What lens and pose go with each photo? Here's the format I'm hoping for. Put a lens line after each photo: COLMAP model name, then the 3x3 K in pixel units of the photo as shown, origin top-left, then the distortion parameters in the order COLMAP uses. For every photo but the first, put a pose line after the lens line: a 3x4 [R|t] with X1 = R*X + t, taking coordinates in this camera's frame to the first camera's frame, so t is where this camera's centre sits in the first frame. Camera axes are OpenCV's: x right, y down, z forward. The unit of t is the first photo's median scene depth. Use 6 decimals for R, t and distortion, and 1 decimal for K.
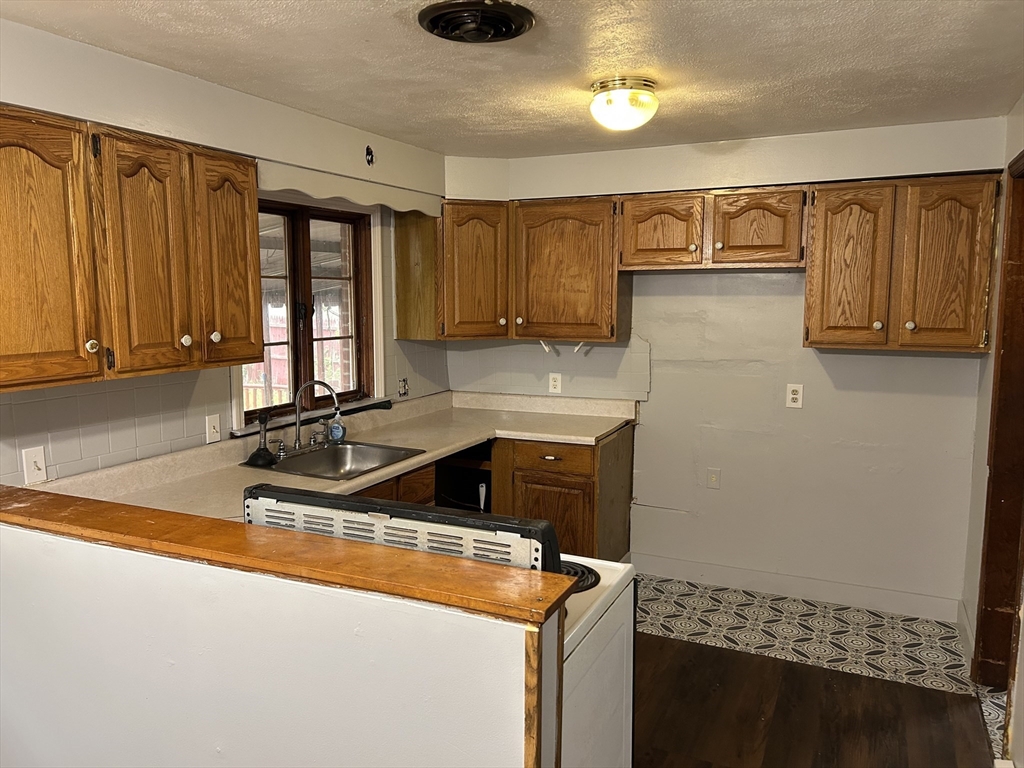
lens RADIAL K [[775.6, 0, 512.0], [0, 775.6, 384.0], [0, 0, 1]] dist [0.106643, -0.182595]
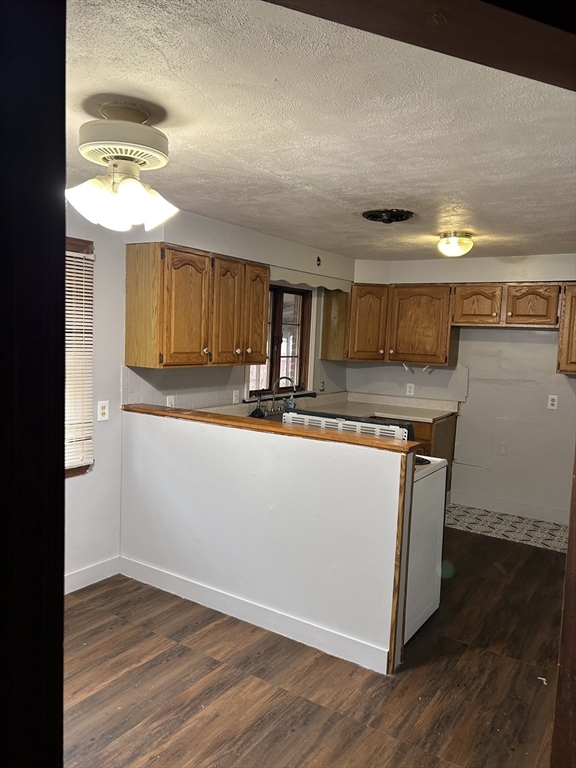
lens RADIAL K [[581.7, 0, 288.0], [0, 581.7, 384.0], [0, 0, 1]] dist [0.106643, -0.182595]
pose [[0.988296, 0.053563, -0.142837, -0.034384], [-0.058707, 0.997761, -0.032045, 0.055530], [0.140801, 0.040055, 0.989227, -0.395865]]
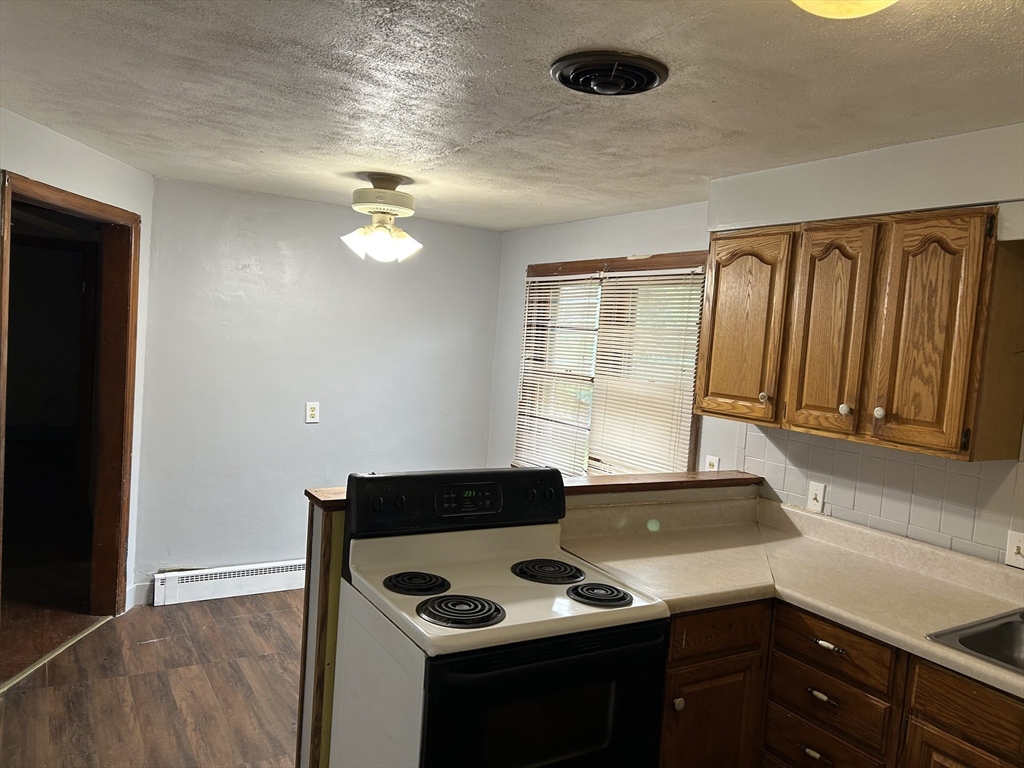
lens RADIAL K [[775.6, 0, 512.0], [0, 775.6, 384.0], [0, 0, 1]] dist [0.106643, -0.182595]
pose [[-0.563415, 0.019245, -0.825950, 0.475677], [-0.164385, 0.977128, 0.134901, -0.110329], [0.809655, 0.211779, -0.547365, 0.859134]]
